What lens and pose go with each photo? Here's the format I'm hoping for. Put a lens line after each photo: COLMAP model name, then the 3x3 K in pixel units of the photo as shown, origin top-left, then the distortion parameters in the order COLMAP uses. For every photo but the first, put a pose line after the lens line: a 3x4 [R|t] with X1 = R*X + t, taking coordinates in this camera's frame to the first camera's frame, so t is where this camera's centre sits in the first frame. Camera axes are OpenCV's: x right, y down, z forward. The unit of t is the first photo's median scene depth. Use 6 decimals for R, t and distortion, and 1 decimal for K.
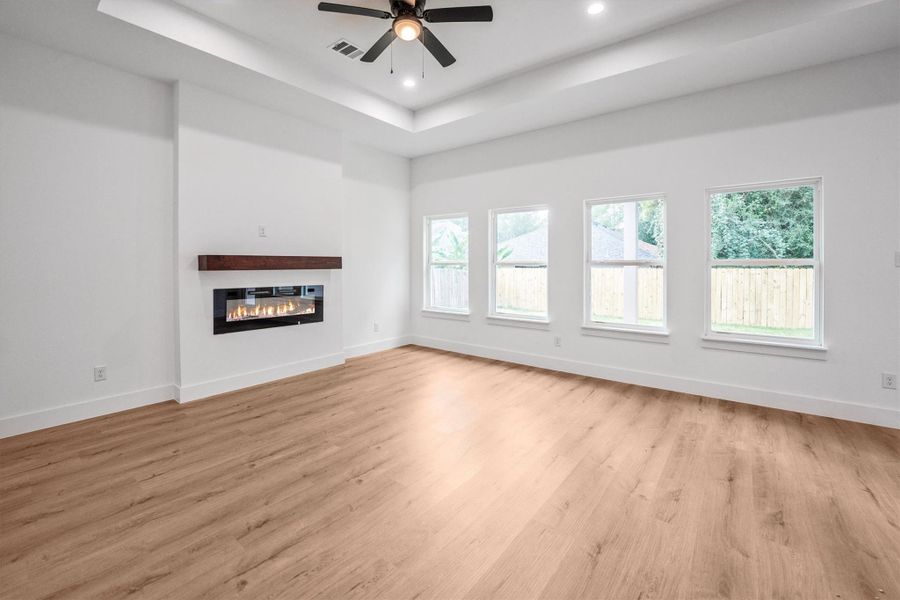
lens RADIAL K [[378.5, 0, 450.0], [0, 378.5, 273.7], [0, 0, 1]] dist [-0.027603, 0.003045]
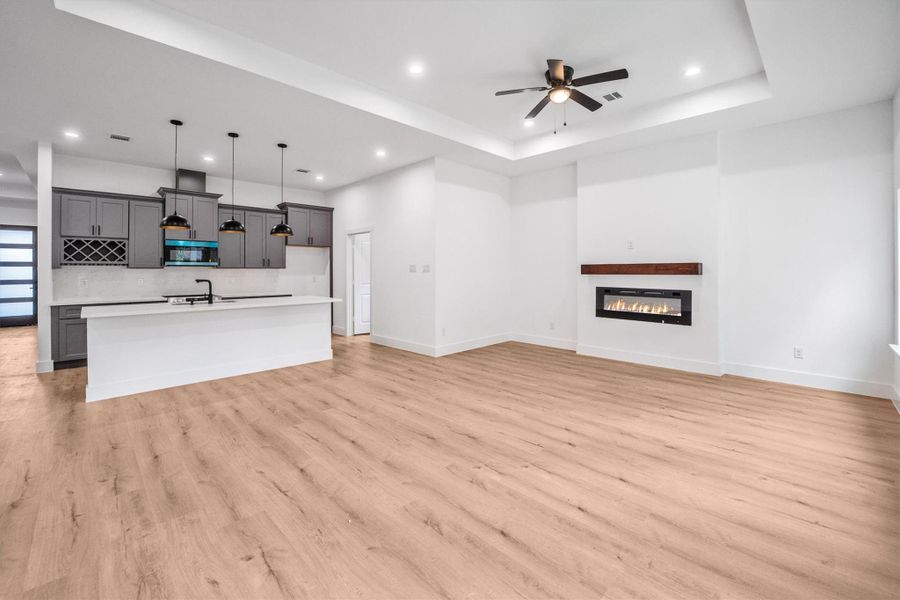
lens RADIAL K [[378.5, 0, 438.9], [0, 378.5, 278.8], [0, 0, 1]] dist [-0.027603, 0.003045]
pose [[-0.143887, 0.023647, -0.989312, 0.773053], [-0.020477, 0.999429, 0.026867, -0.014988], [0.989382, 0.024124, -0.143320, 0.468040]]
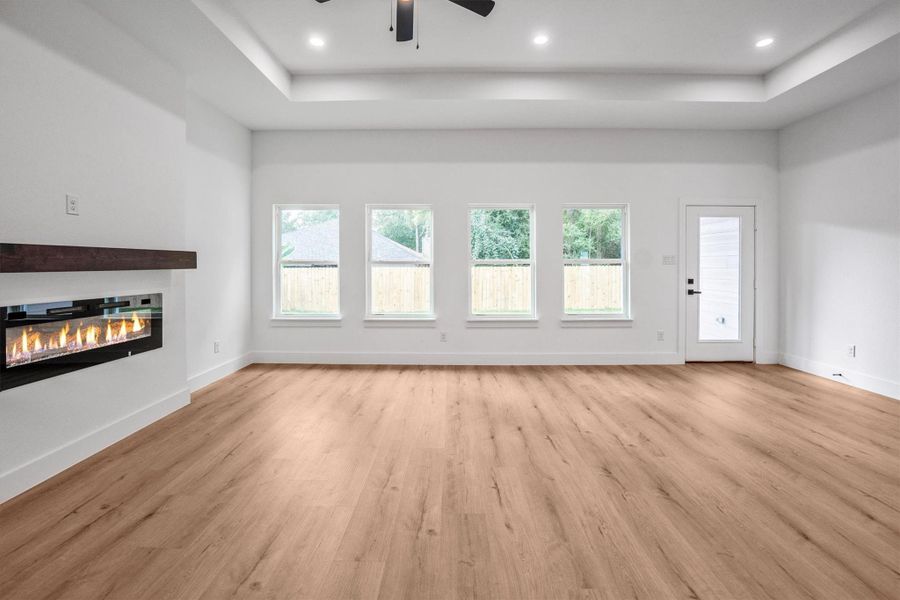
lens RADIAL K [[378.5, 0, 447.0], [0, 378.5, 264.9], [0, 0, 1]] dist [-0.027603, 0.003045]
pose [[0.794577, -0.001636, 0.607162, -0.339532], [0.014980, 0.999745, -0.016910, -0.000790], [-0.606979, 0.022532, 0.794398, 0.162610]]
